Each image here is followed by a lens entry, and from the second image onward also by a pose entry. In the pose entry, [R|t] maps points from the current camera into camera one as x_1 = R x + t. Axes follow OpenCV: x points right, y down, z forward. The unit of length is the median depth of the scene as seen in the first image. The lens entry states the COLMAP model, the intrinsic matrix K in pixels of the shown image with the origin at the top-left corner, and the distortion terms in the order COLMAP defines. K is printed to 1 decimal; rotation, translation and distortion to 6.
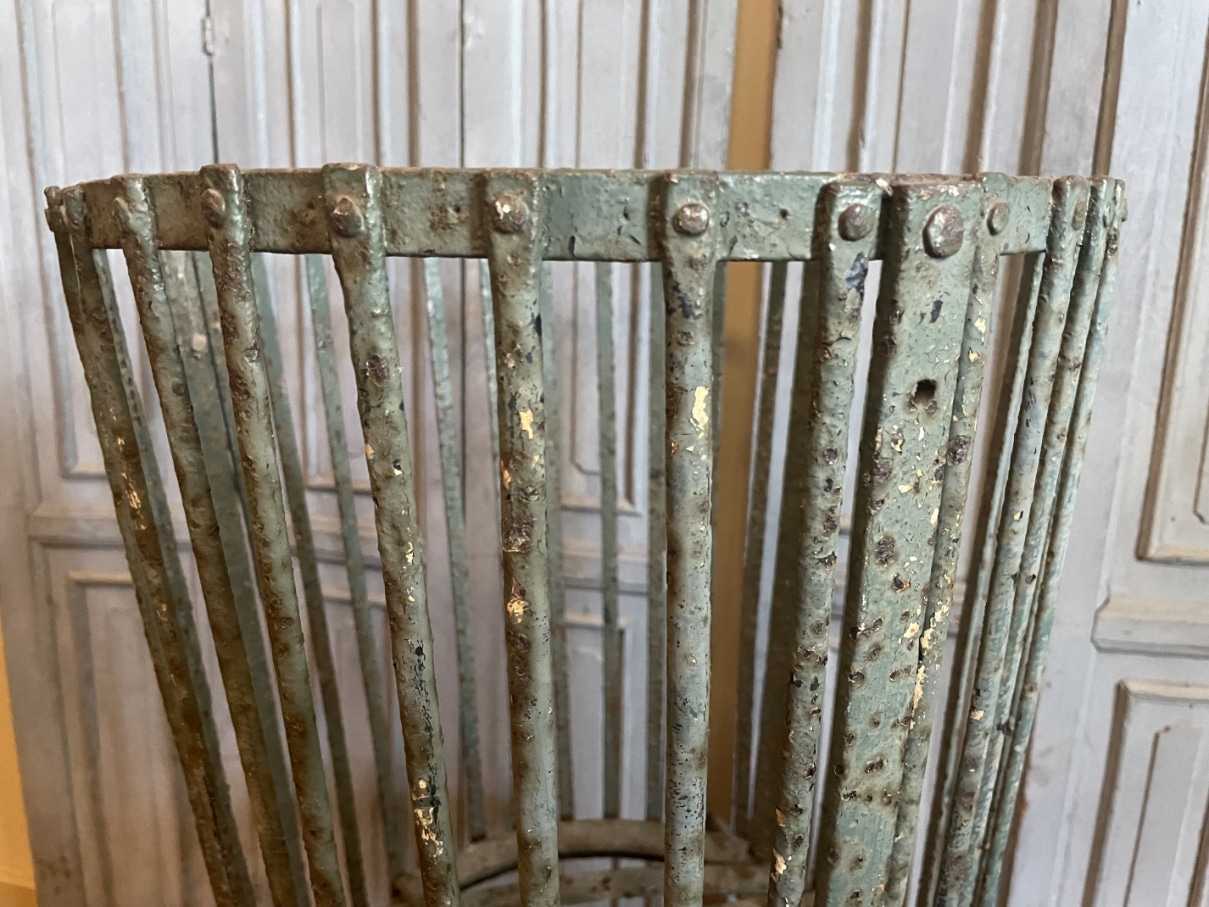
lens RADIAL K [[926.3, 0, 606.7], [0, 926.3, 449.0], [0, 0, 1]] dist [0.088763, -0.132772]
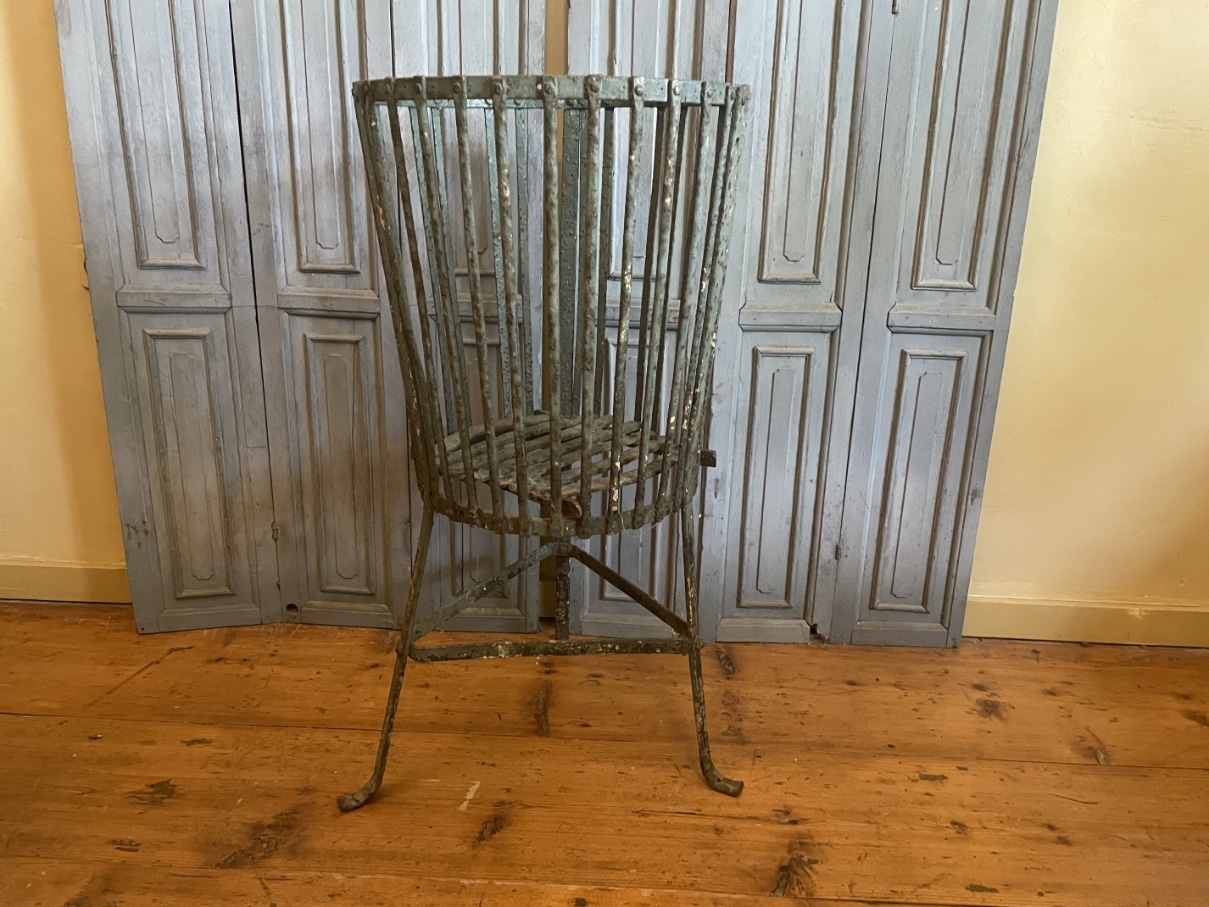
lens RADIAL K [[926.3, 0, 606.5], [0, 926.3, 451.5], [0, 0, 1]] dist [0.088763, -0.132772]
pose [[0.981305, -0.059058, 0.183172, -0.149356], [0.041834, 0.994452, 0.096517, 0.296647], [-0.187856, -0.087050, 0.978332, -0.990045]]
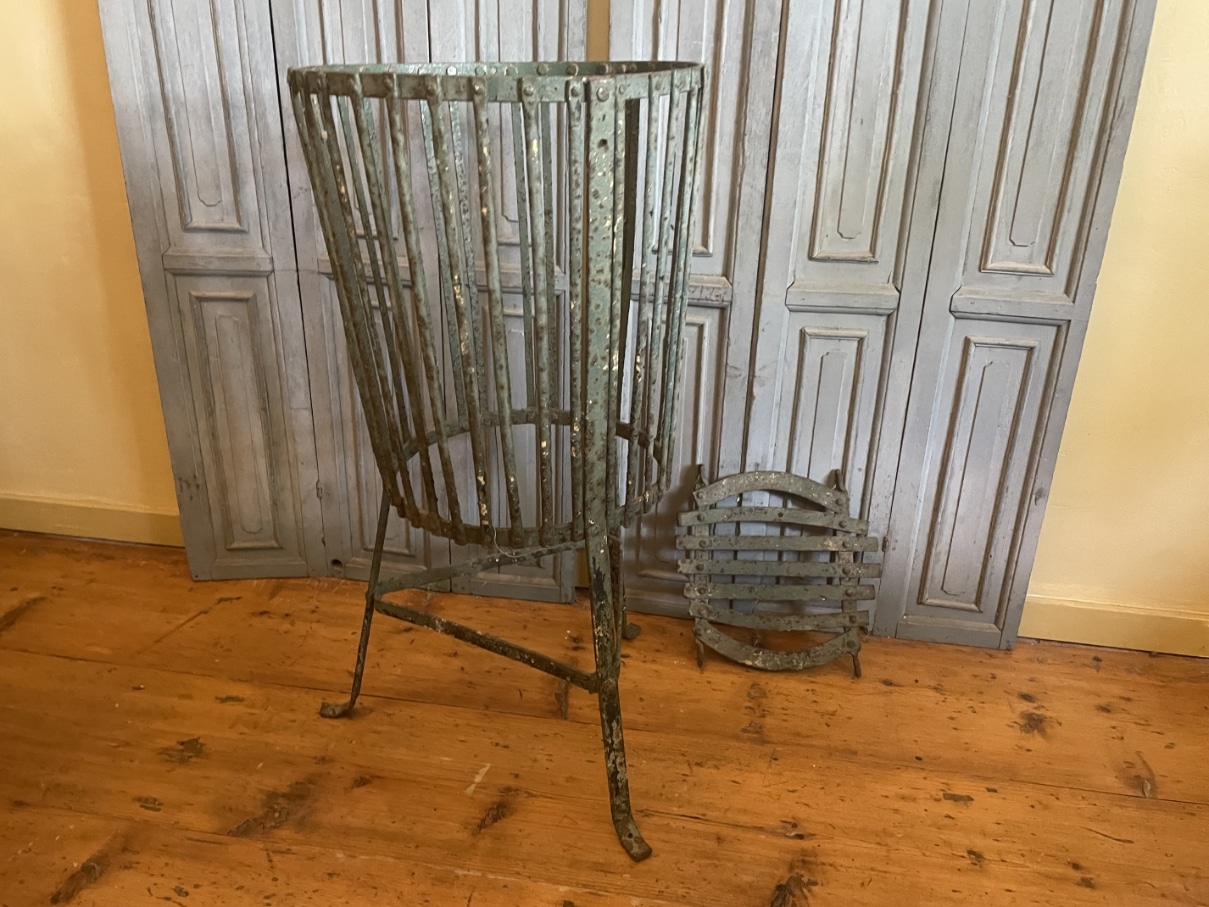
lens RADIAL K [[926.3, 0, 609.3], [0, 926.3, 438.7], [0, 0, 1]] dist [0.088763, -0.132772]
pose [[0.997394, -0.027691, 0.066616, 0.039679], [0.015524, 0.984148, 0.176667, 0.146029], [-0.070452, -0.175172, 0.982014, -0.924288]]
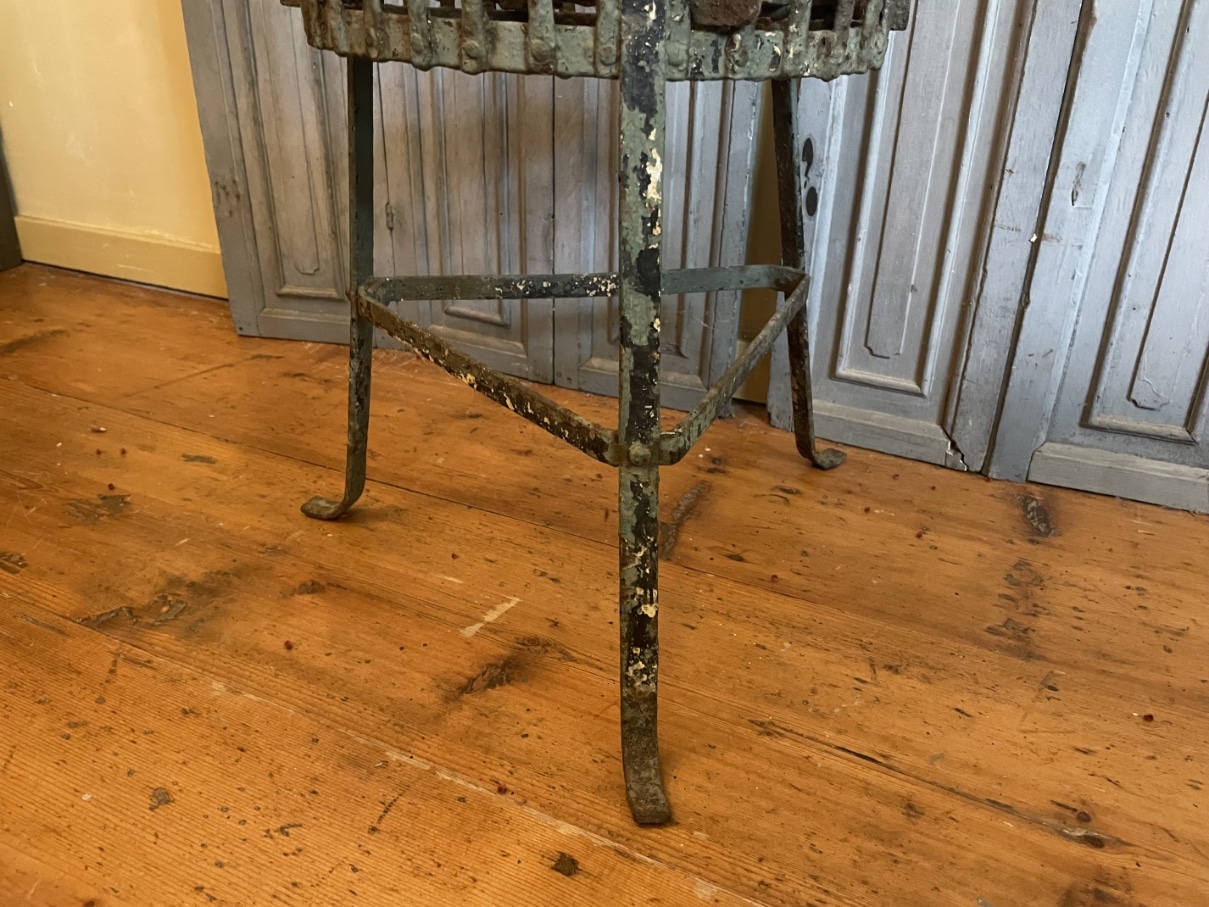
lens RADIAL K [[926.3, 0, 601.0], [0, 926.3, 436.5], [0, 0, 1]] dist [0.088763, -0.132772]
pose [[0.974975, 0.086799, -0.204671, 0.211921], [-0.039981, 0.974080, 0.222643, 0.690656], [0.218691, -0.208889, 0.953174, -0.147432]]
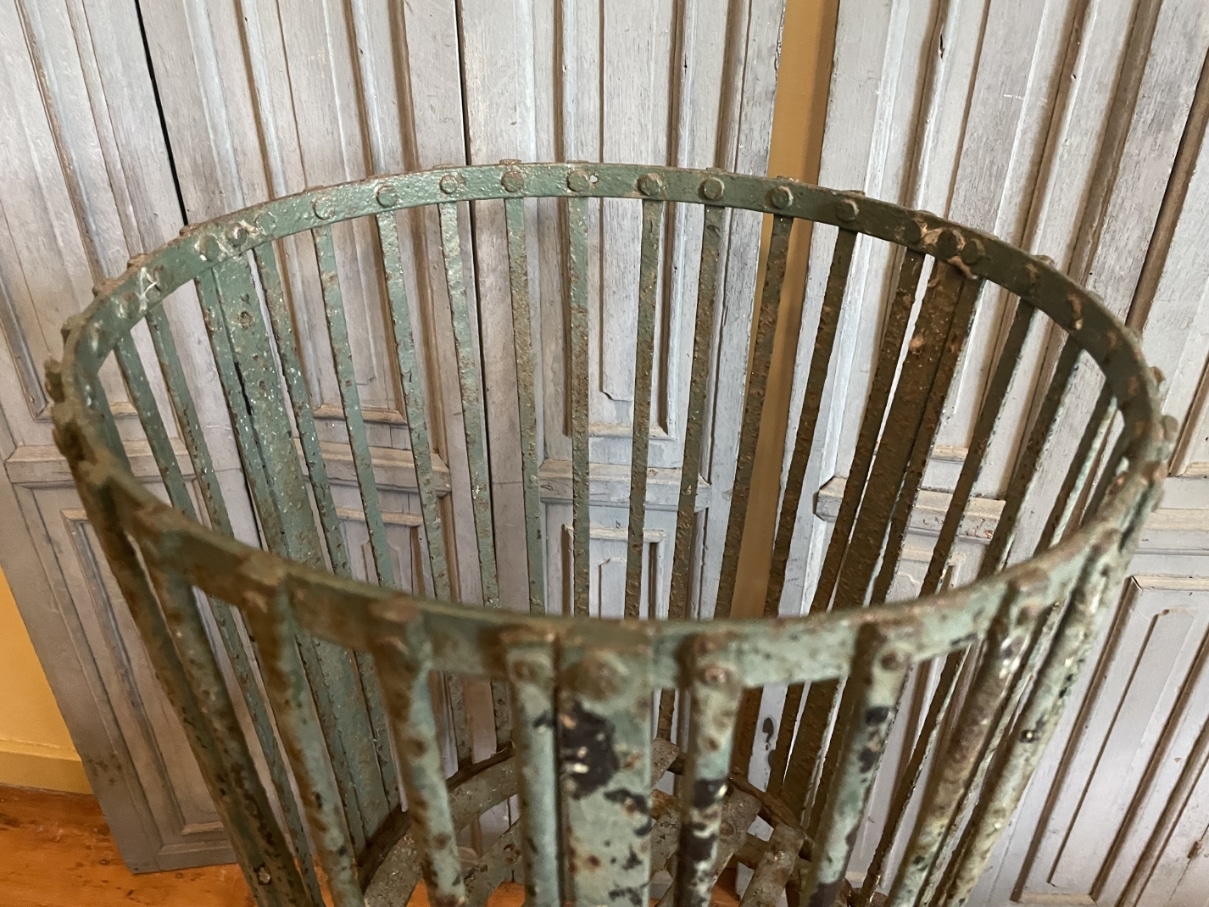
lens RADIAL K [[926.3, 0, 615.1], [0, 926.3, 454.6], [0, 0, 1]] dist [0.088763, -0.132772]
pose [[0.994405, -0.068549, 0.080376, -0.128272], [0.038760, 0.944562, 0.326038, -0.287593], [-0.098270, -0.321098, 0.941934, 0.103615]]
